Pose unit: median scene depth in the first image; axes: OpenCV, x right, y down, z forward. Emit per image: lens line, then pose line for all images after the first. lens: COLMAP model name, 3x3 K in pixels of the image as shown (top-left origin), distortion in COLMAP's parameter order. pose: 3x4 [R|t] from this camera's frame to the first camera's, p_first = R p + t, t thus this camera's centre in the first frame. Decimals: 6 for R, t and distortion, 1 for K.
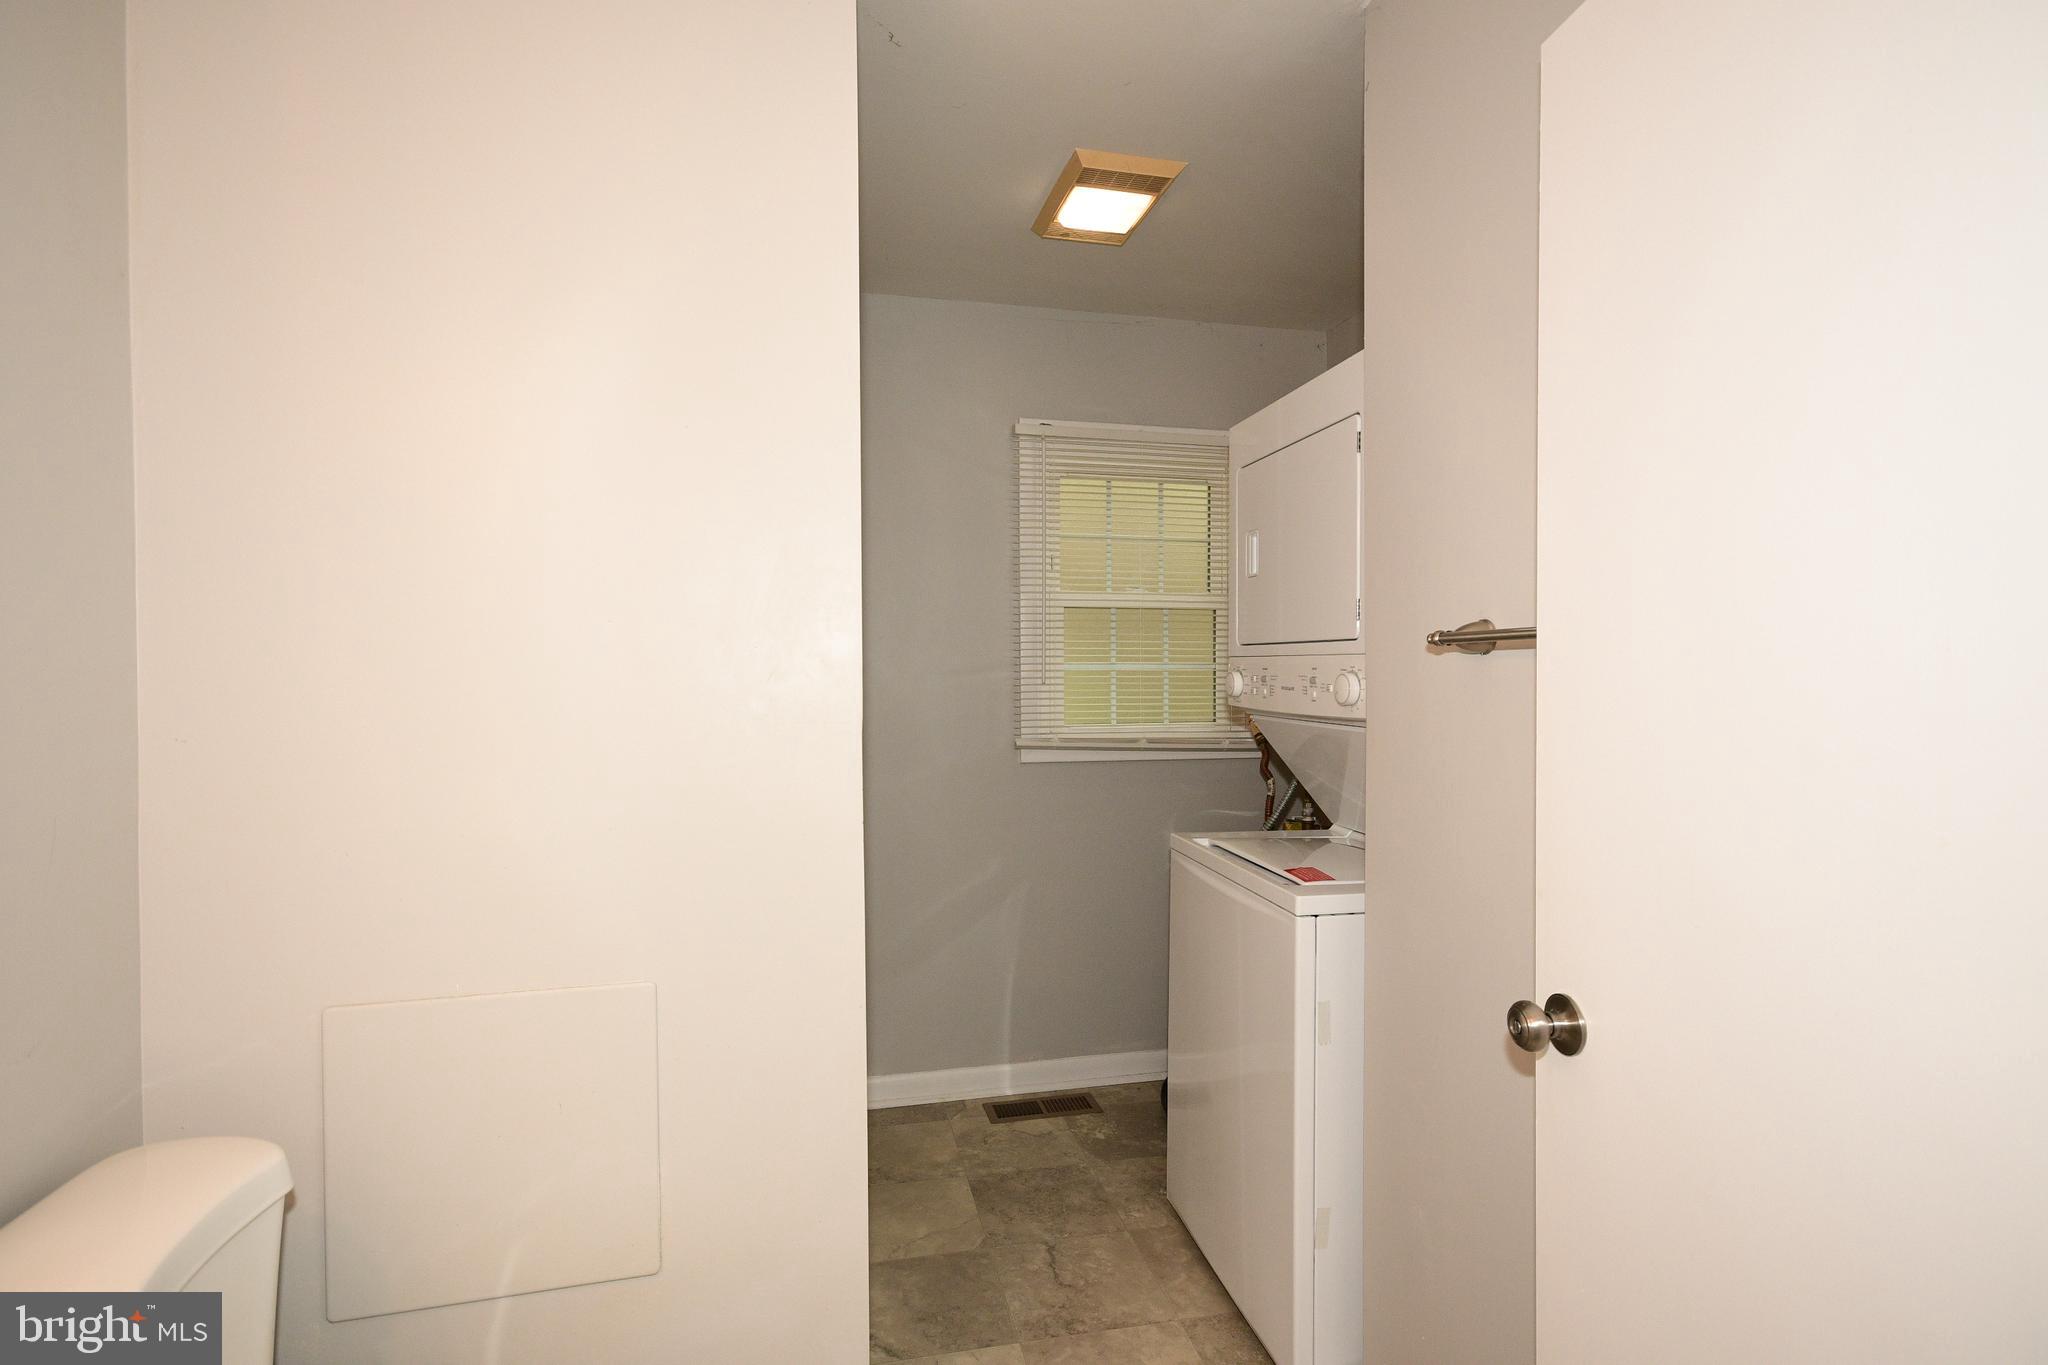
lens RADIAL K [[1004.4, 0, 1030.2], [0, 1004.4, 684.7], [0, 0, 1]] dist [-0.002488, 0.001117]
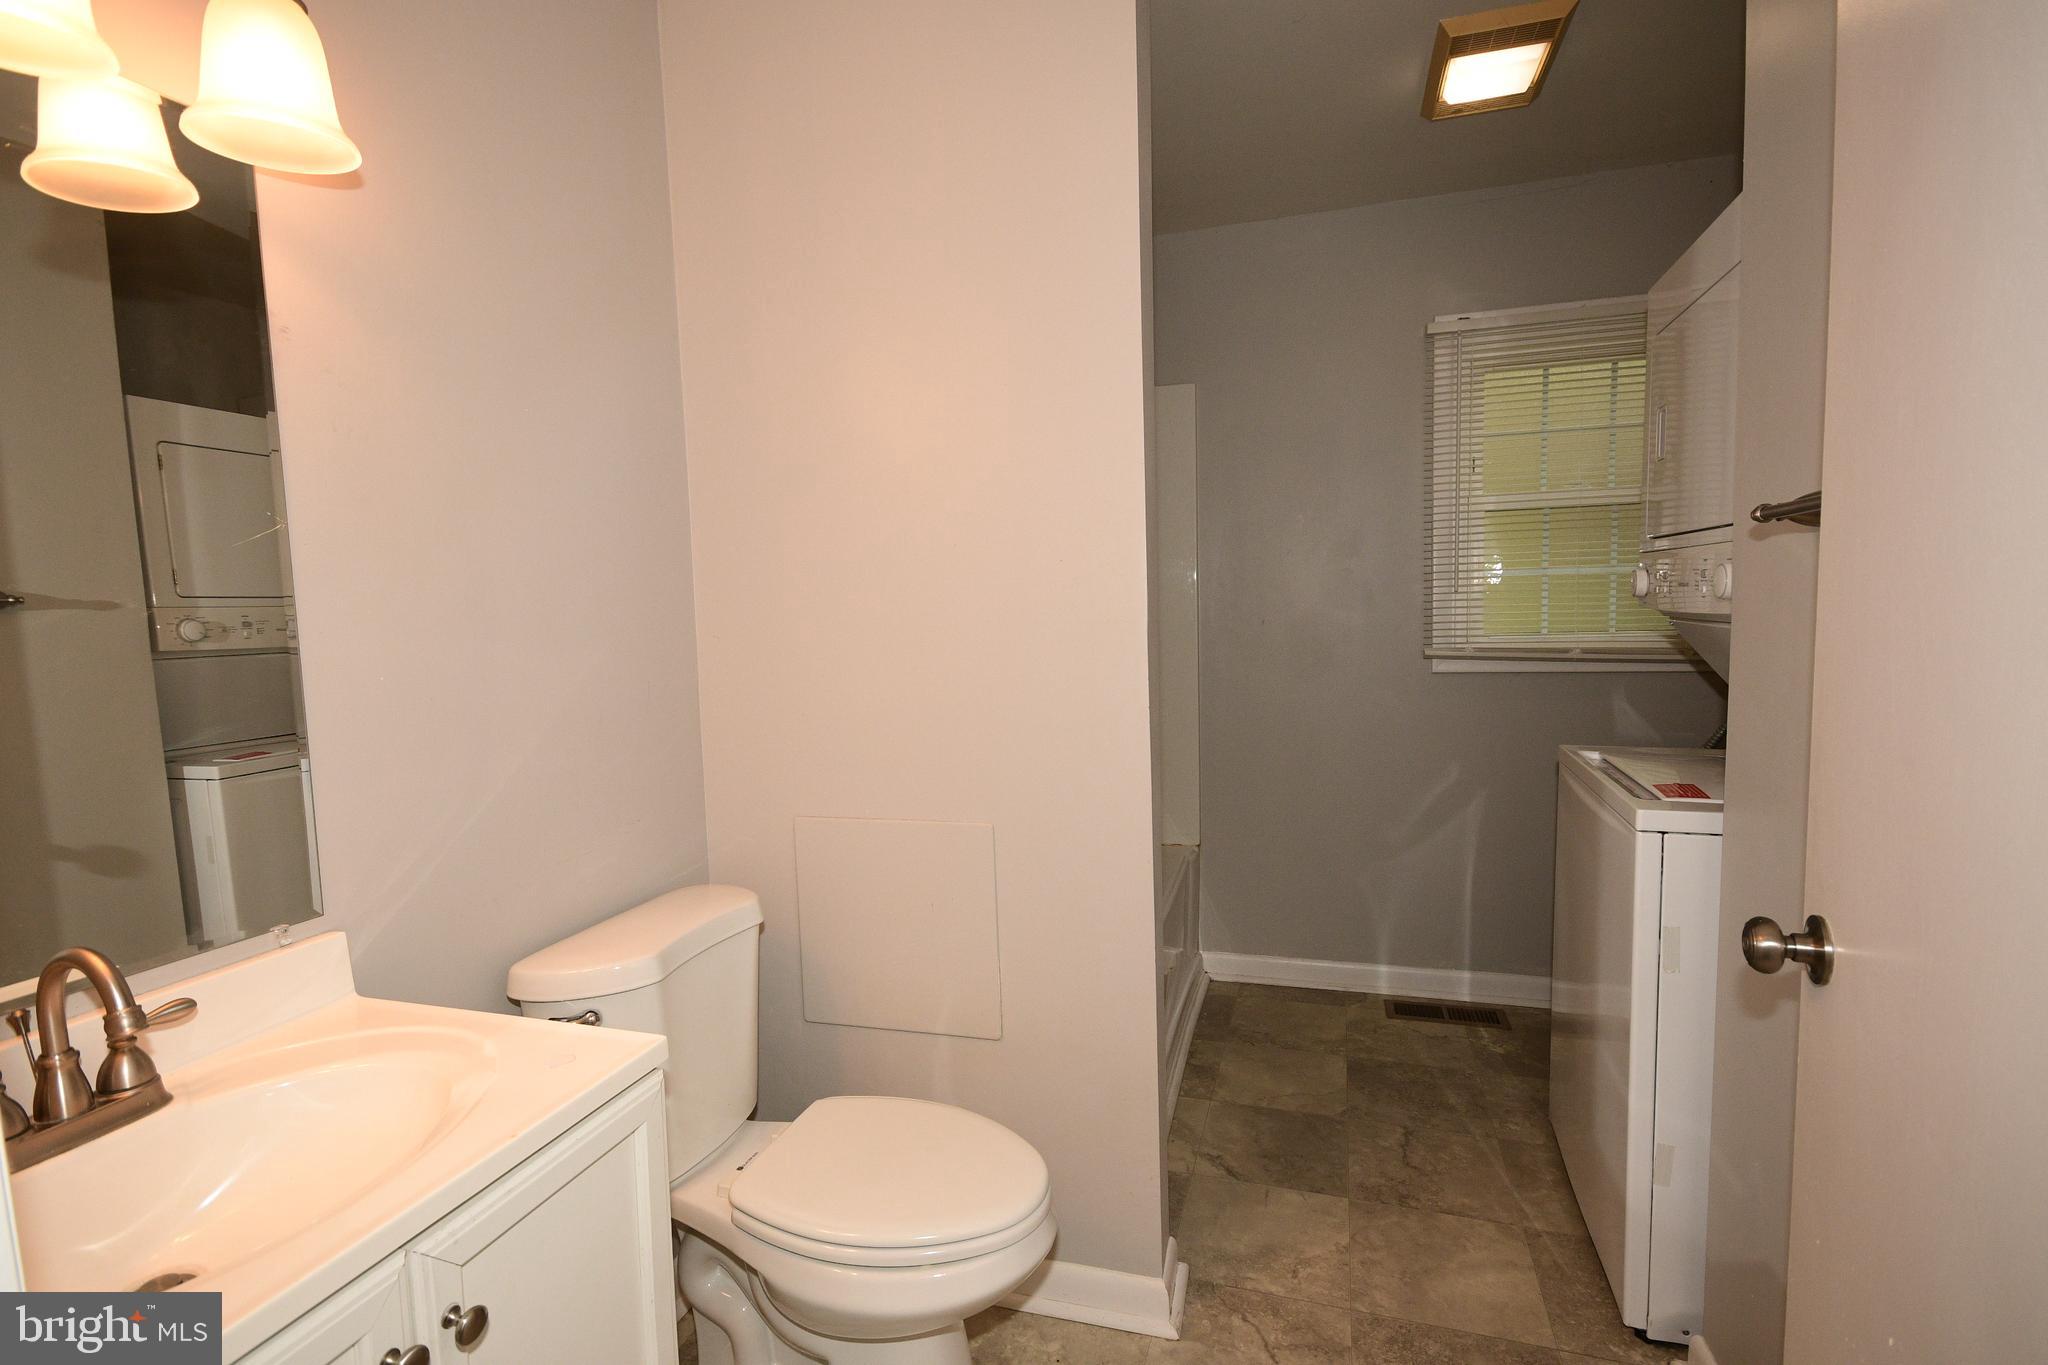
lens RADIAL K [[954.5, 0, 1022.1], [0, 954.5, 683.7], [0, 0, 1]] dist [0.003641, 0.000711]
pose [[0.862007, 0.016487, -0.506629, 0.158237], [0.023434, 0.997106, 0.072321, 0.013879], [0.506355, -0.074214, 0.859126, -0.020523]]
